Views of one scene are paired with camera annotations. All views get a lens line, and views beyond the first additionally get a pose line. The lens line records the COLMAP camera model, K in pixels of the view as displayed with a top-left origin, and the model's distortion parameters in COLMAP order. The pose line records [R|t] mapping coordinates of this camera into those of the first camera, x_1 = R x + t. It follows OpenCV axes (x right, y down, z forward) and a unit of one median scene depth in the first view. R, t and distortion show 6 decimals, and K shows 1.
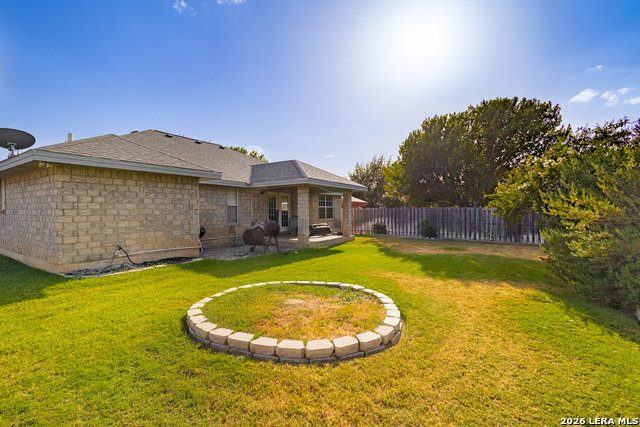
lens RADIAL K [[293.3, 0, 318.6], [0, 293.3, 213.8], [0, 0, 1]] dist [0.012031, -0.003429]
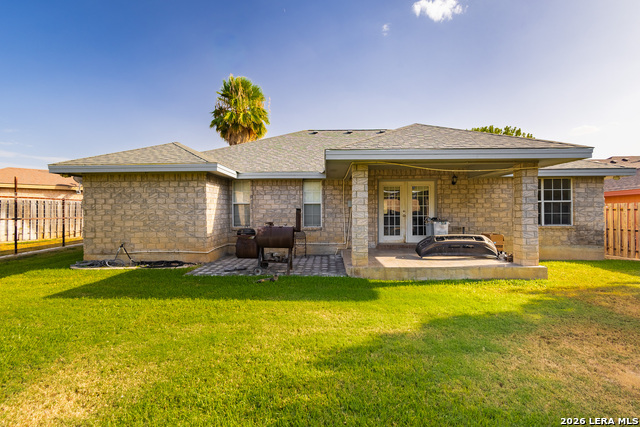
lens RADIAL K [[293.3, 0, 320.9], [0, 293.3, 212.6], [0, 0, 1]] dist [0.012031, -0.003429]
pose [[0.531425, 0.000336, -0.847105, 1.816775], [-0.003791, 0.999991, -0.001981, -0.014181], [0.847097, 0.004264, 0.531421, 3.001631]]
